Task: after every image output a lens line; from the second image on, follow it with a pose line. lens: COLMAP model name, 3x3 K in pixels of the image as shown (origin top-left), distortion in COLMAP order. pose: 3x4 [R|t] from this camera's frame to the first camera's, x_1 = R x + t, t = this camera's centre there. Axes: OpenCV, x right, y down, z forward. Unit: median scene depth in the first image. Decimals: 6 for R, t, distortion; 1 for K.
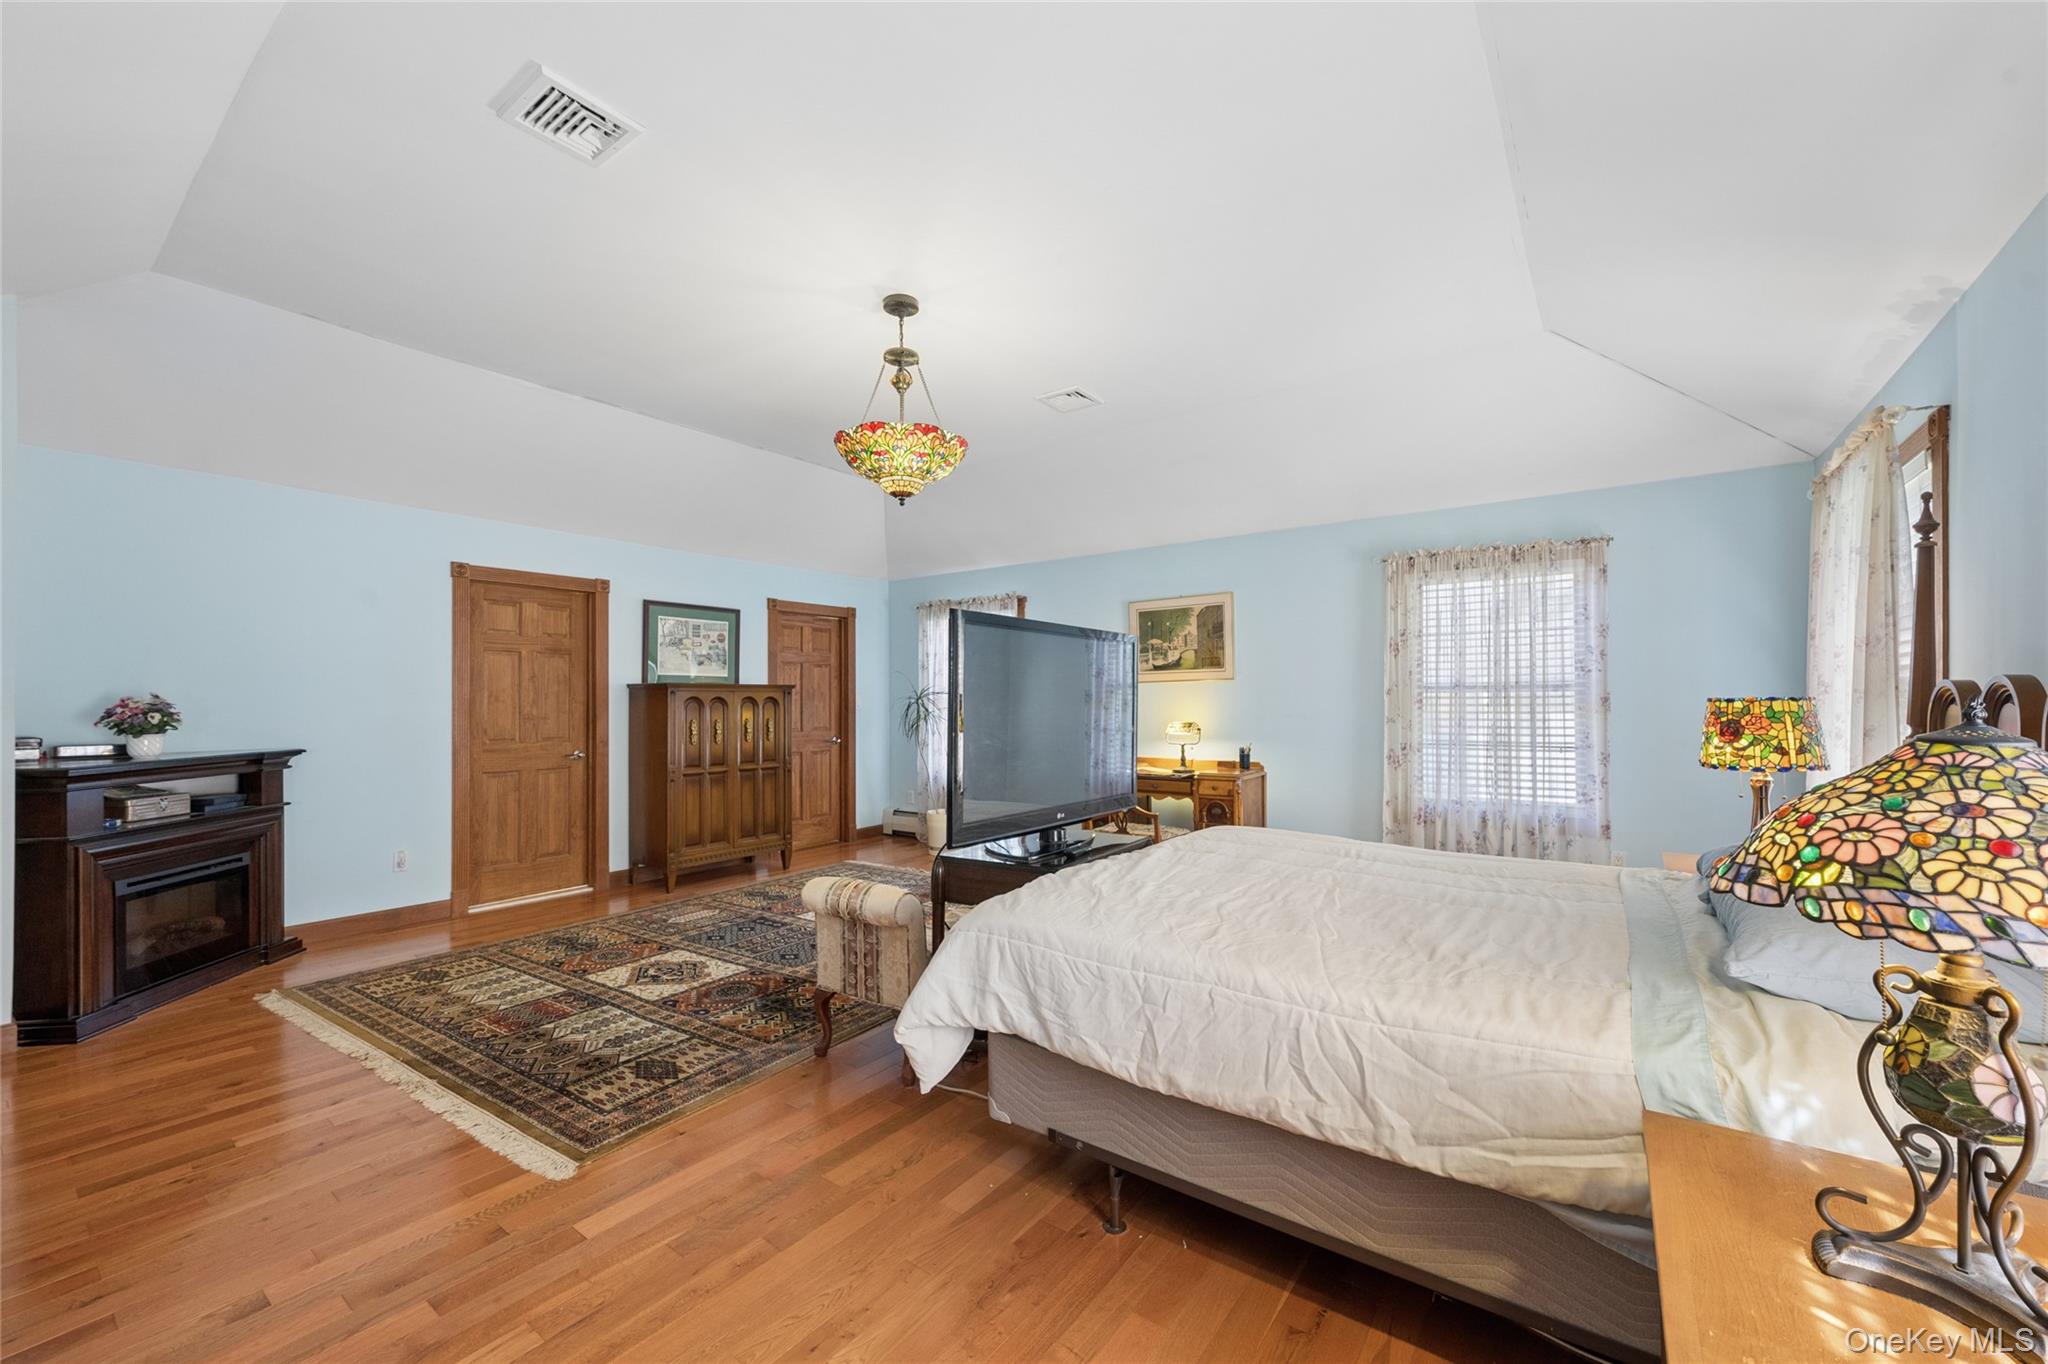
lens RADIAL K [[807.0, 0, 1044.9], [0, 807.0, 687.4], [0, 0, 1]] dist [0.001062, 0.000059]
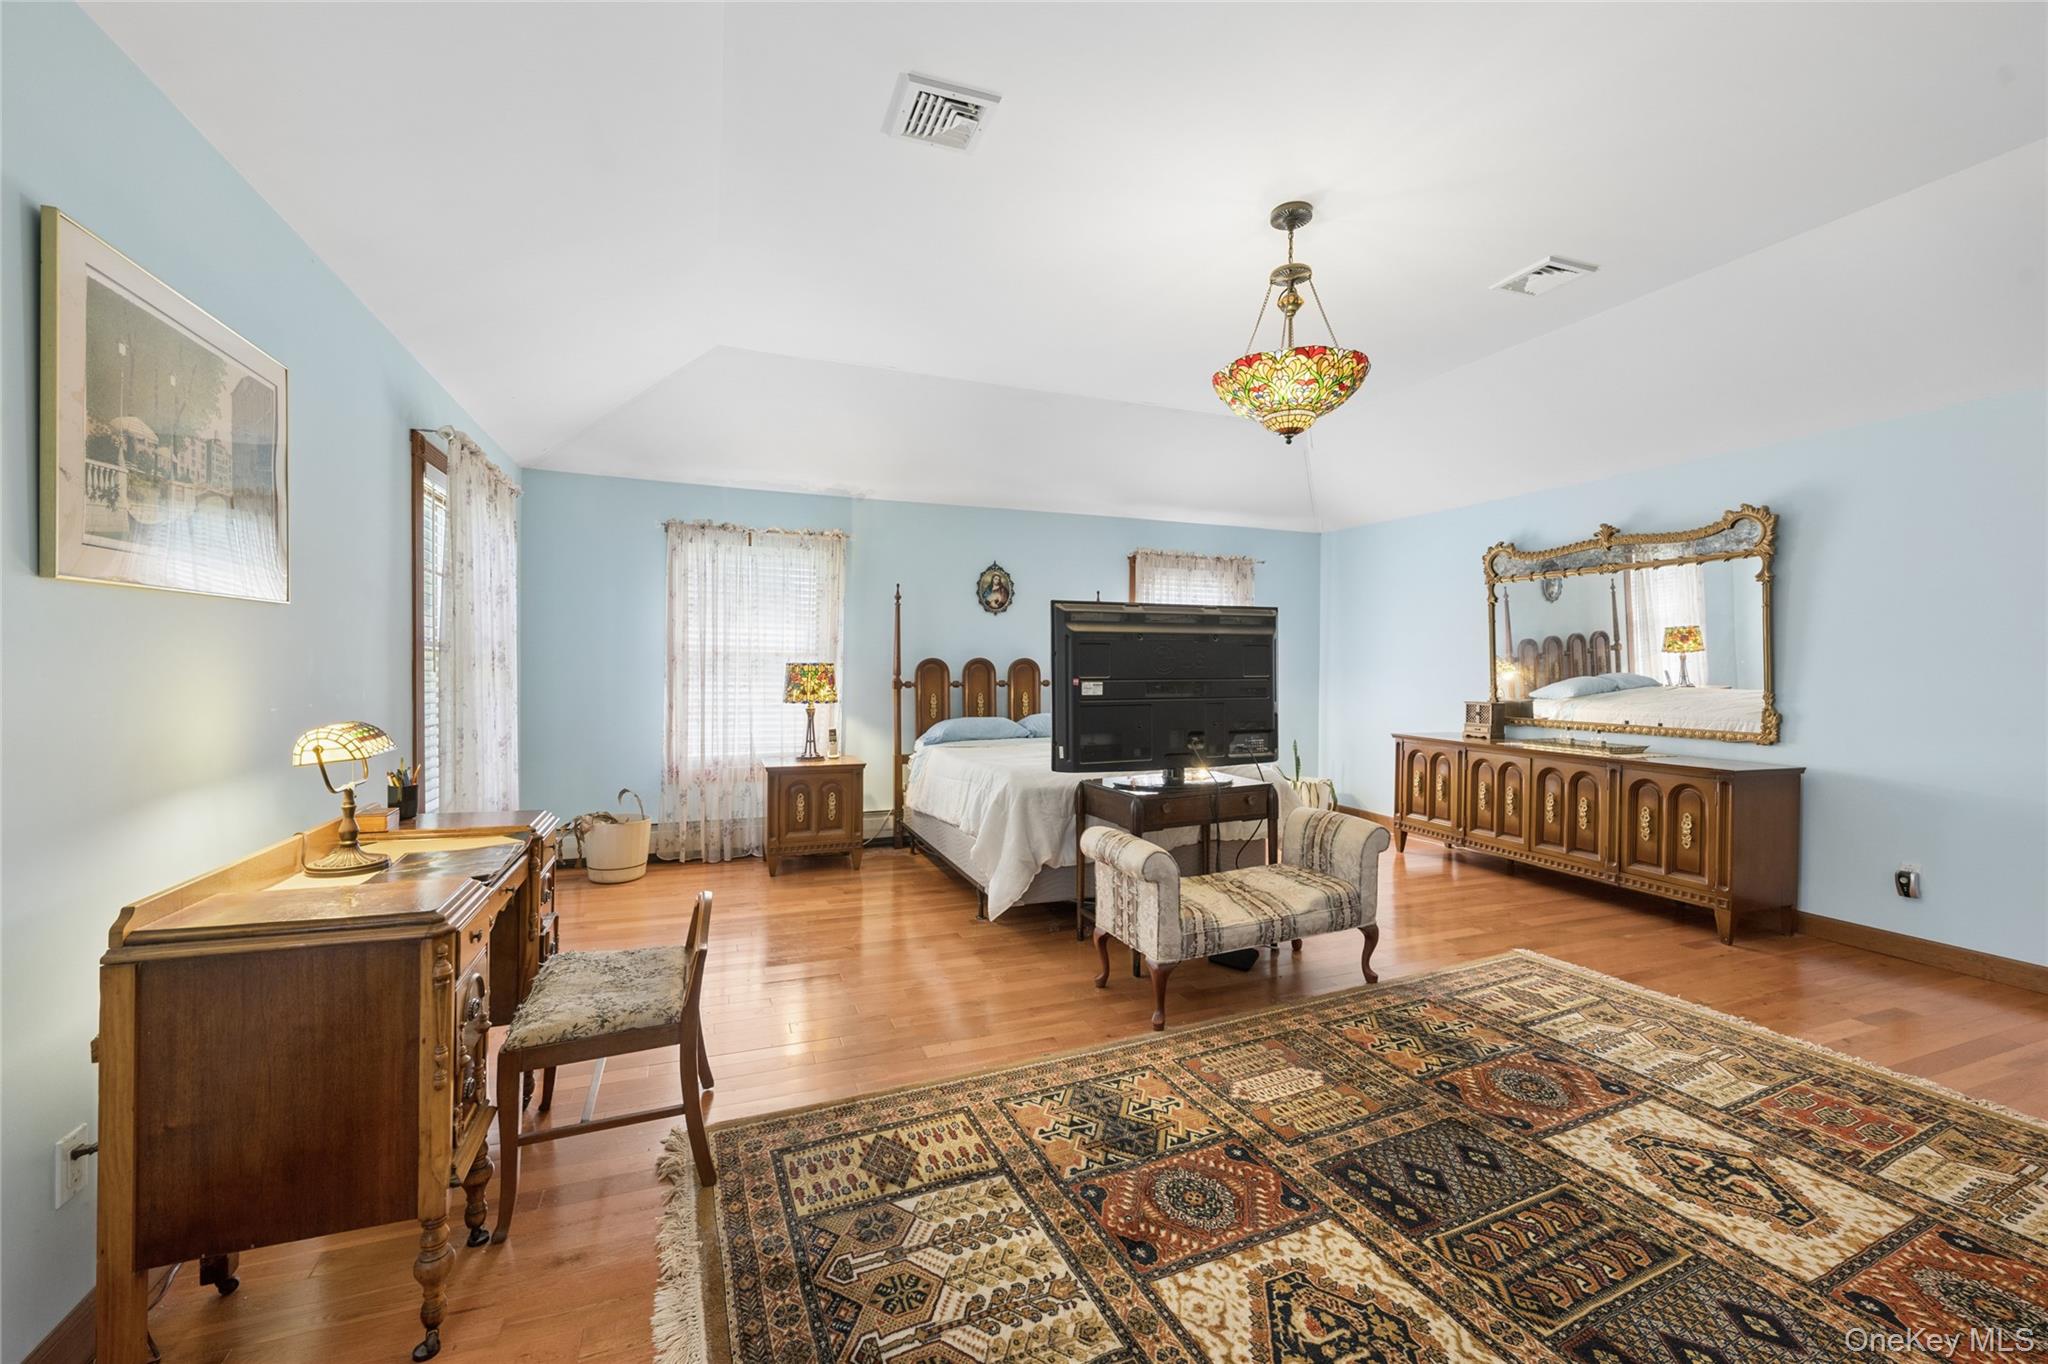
lens RADIAL K [[807.0, 0, 1018.3], [0, 807.0, 680.6], [0, 0, 1]] dist [0.001062, 0.000059]
pose [[-0.828660, -0.010887, 0.559646, -0.388195], [-0.010018, 0.999939, 0.004620, 0.030541], [-0.559662, -0.001778, -0.828719, 1.730904]]
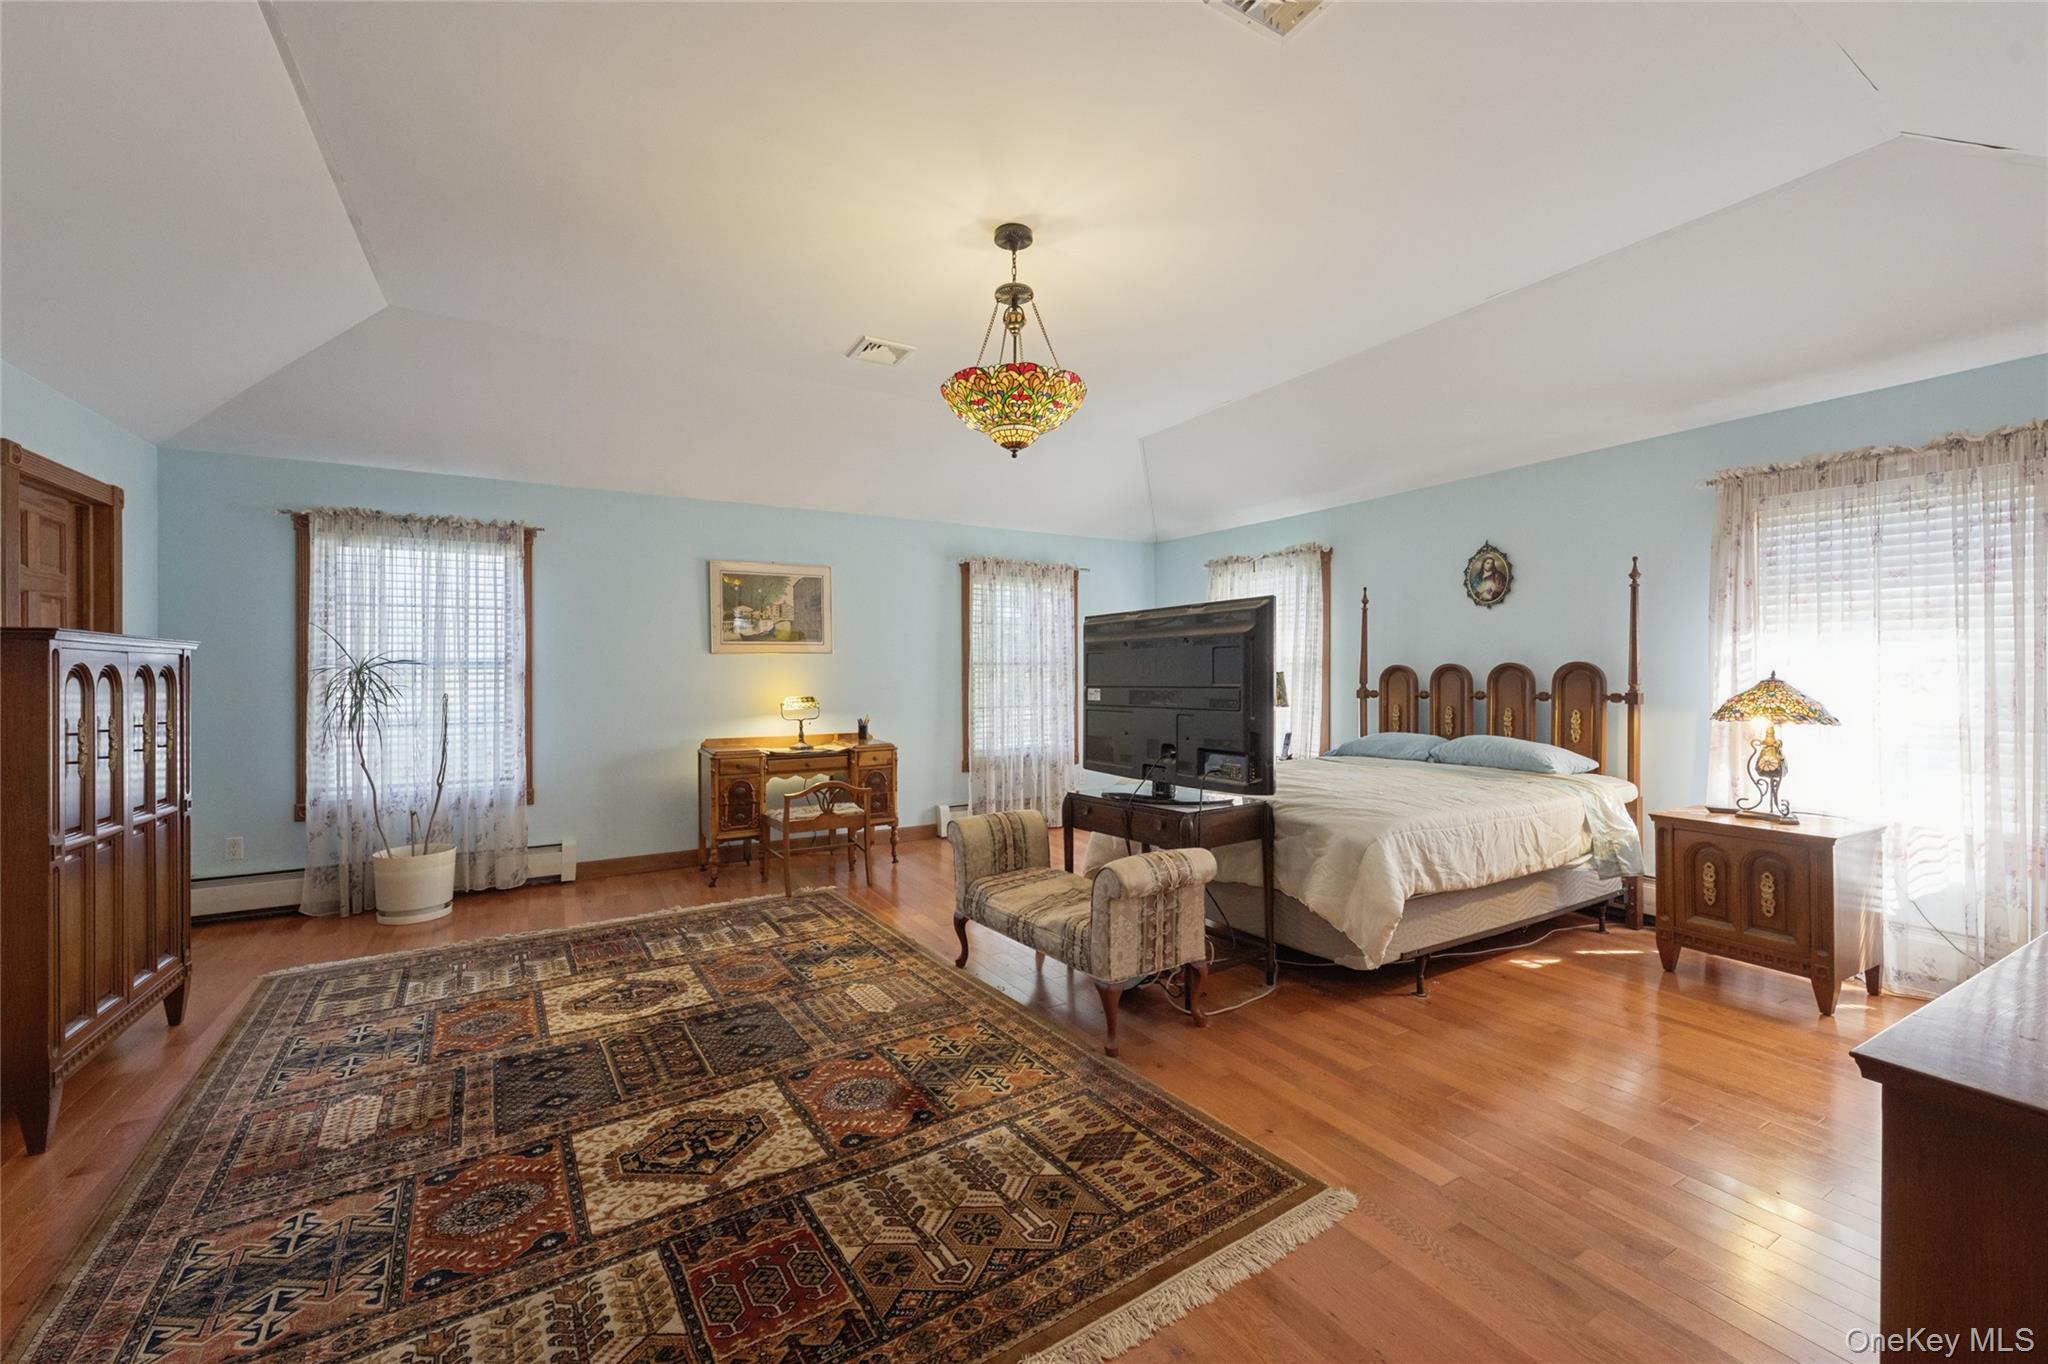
lens RADIAL K [[807.0, 0, 1023.0], [0, 807.0, 677.3], [0, 0, 1]] dist [0.001062, 0.000059]
pose [[0.409297, -0.001700, 0.912400, -0.911397], [-0.011642, 0.999907, 0.007086, 0.015635], [-0.912327, -0.013523, 0.409239, 0.569765]]
